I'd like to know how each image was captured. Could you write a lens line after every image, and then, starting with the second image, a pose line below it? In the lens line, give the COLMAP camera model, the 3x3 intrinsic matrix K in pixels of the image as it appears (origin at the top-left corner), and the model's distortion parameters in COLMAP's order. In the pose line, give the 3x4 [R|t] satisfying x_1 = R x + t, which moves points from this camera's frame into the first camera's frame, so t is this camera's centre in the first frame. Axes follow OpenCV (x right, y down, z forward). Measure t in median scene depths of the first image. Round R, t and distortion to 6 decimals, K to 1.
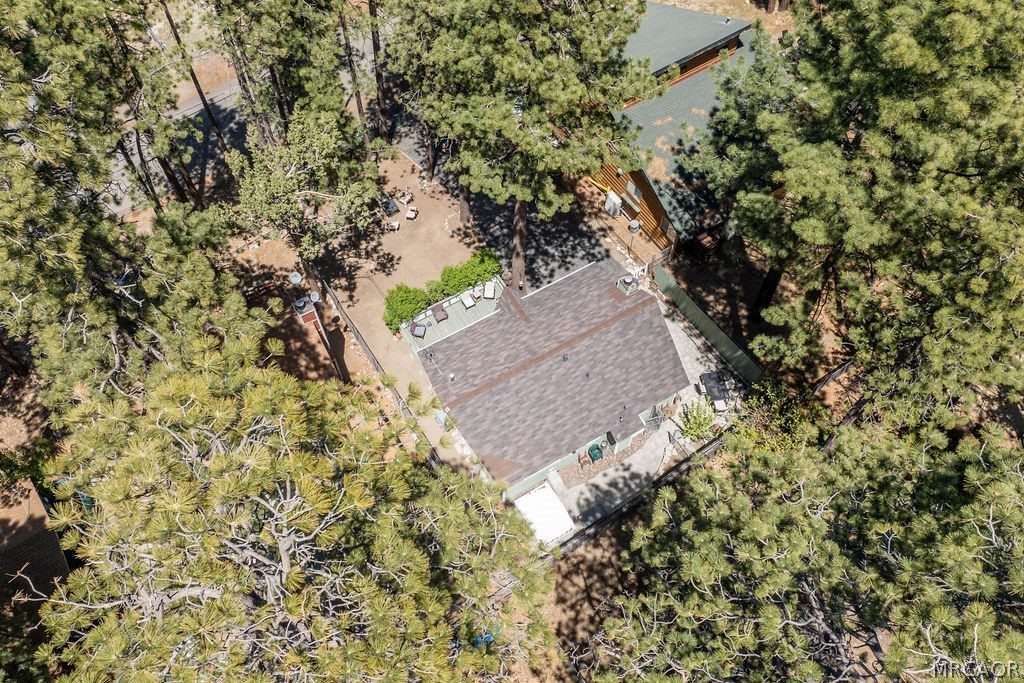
lens RADIAL K [[757.5, 0, 511.0], [0, 757.5, 393.3], [0, 0, 1]] dist [-0.008245, -0.006373]
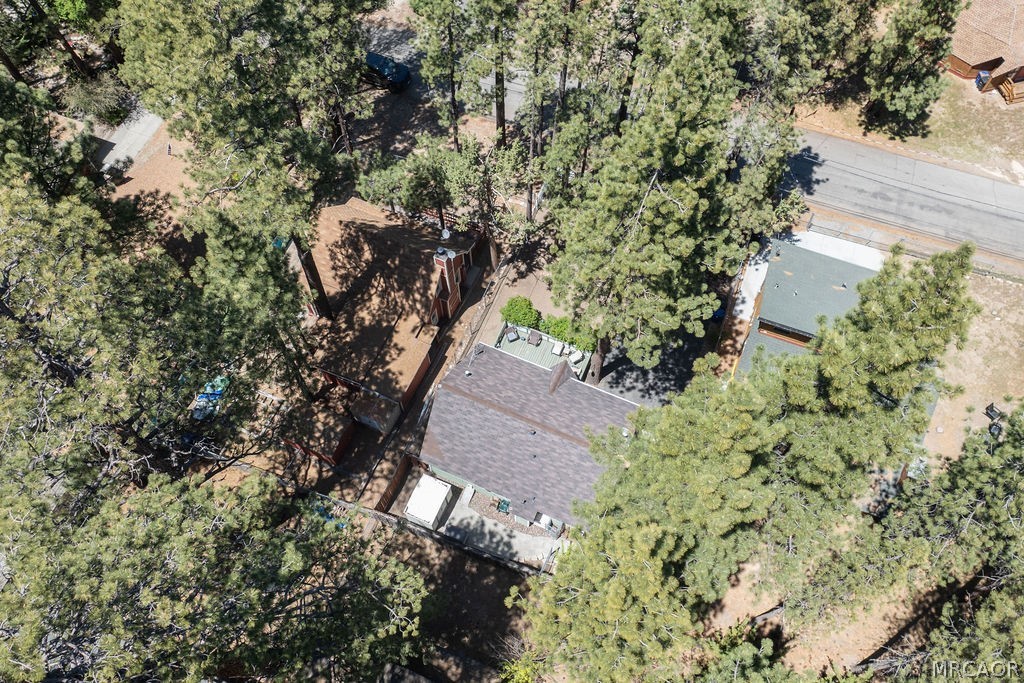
lens RADIAL K [[757.5, 0, 511.0], [0, 757.5, 393.3], [0, 0, 1]] dist [-0.008245, -0.006373]
pose [[0.579808, 0.744105, -0.331858, 0.330493], [-0.731441, 0.654812, 0.190302, -0.237862], [0.358909, 0.132397, 0.923935, -0.110672]]
